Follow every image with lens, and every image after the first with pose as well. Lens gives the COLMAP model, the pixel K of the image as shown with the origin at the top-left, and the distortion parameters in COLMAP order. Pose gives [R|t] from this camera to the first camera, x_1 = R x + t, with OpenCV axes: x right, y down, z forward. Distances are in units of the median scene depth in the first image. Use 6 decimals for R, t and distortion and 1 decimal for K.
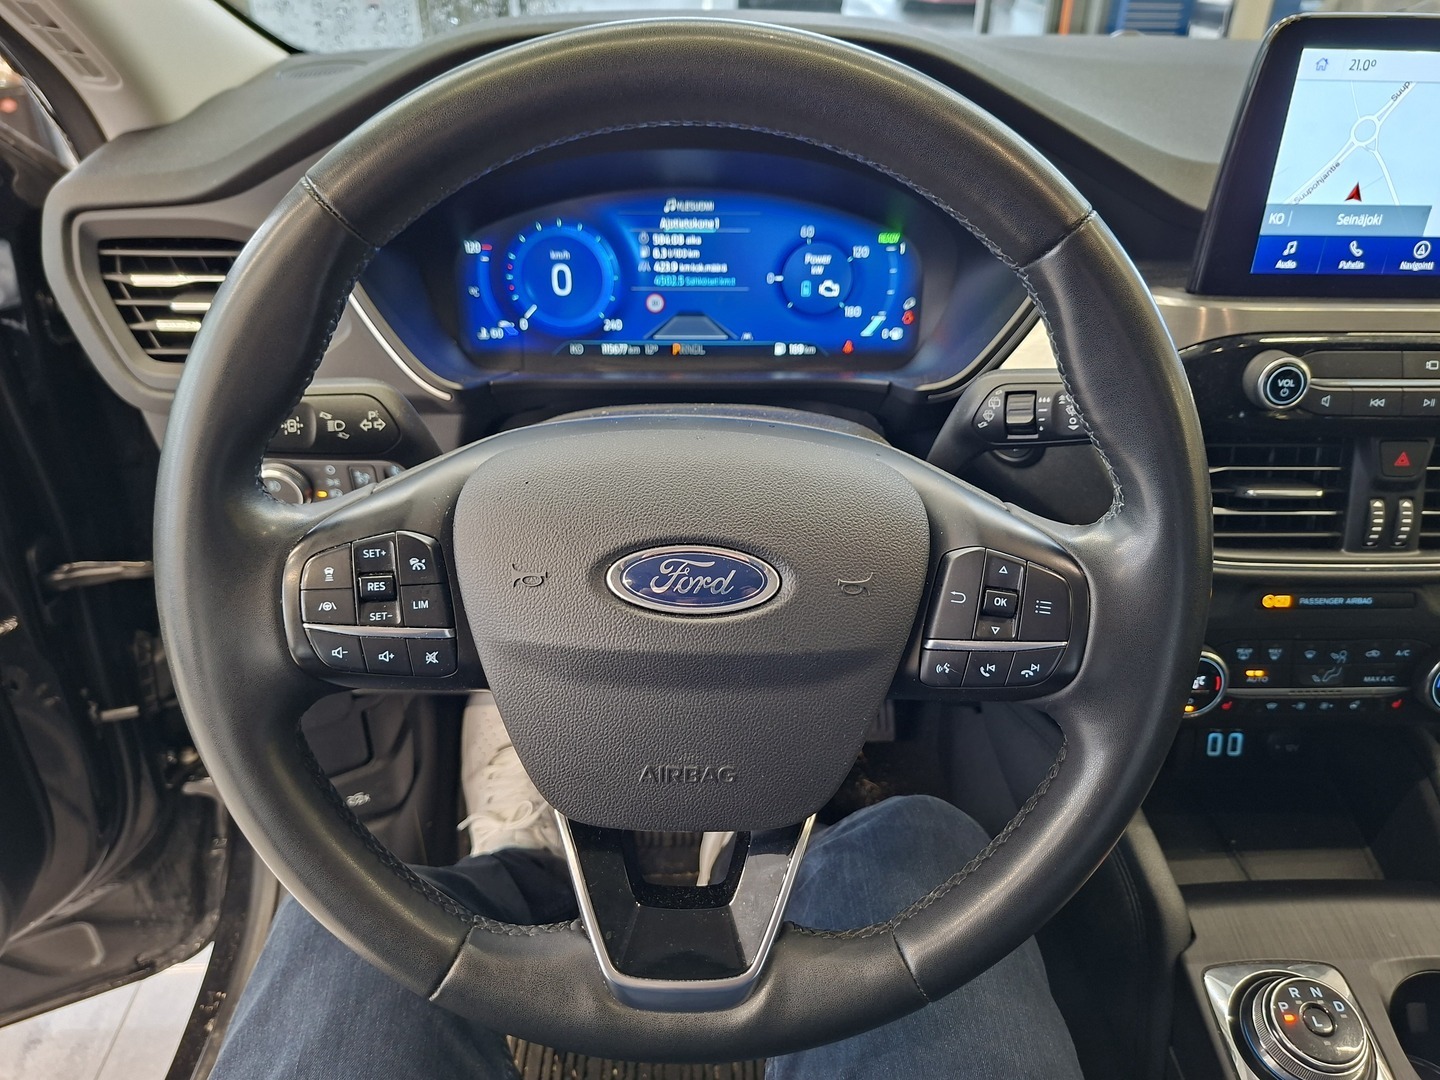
lens RADIAL K [[1001.6, 0, 724.8], [0, 1001.6, 554.5], [0, 0, 1]] dist [0.032634, -0.054528]
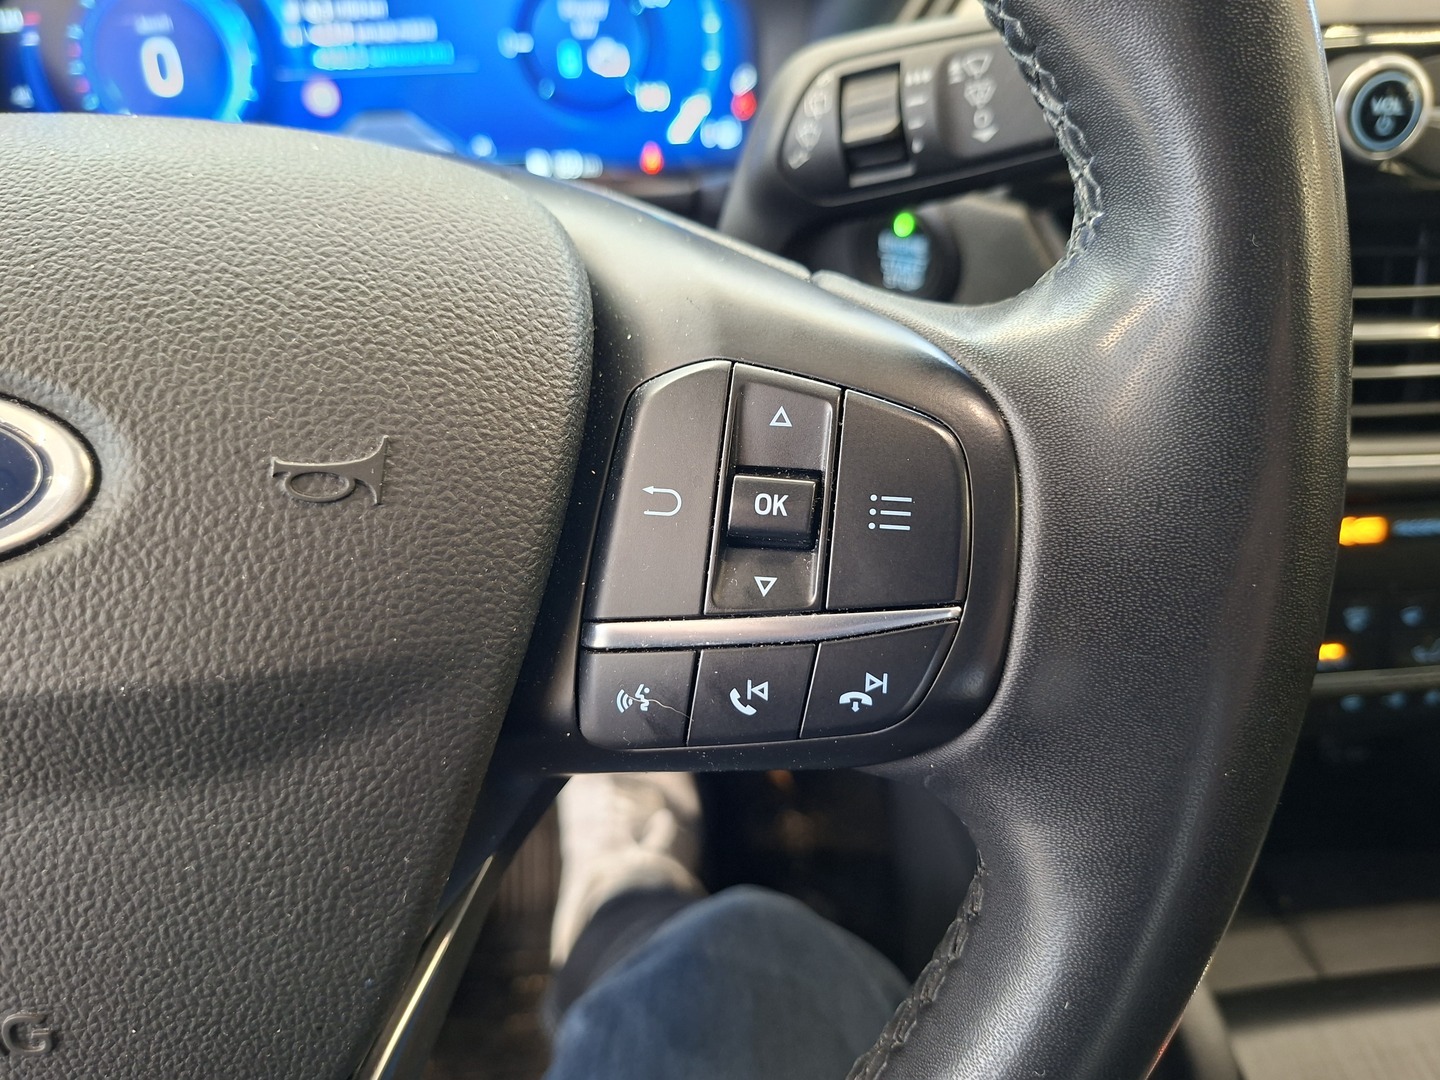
lens RADIAL K [[1121.8, 0, 709.8], [0, 1121.8, 589.5], [0, 0, 1]] dist [-0.000567, -0.062796]
pose [[0.997860, -0.056435, 0.033022, 0.126515], [0.055180, 0.997762, 0.037774, 0.032338], [-0.035080, -0.035871, 0.998741, 0.320947]]
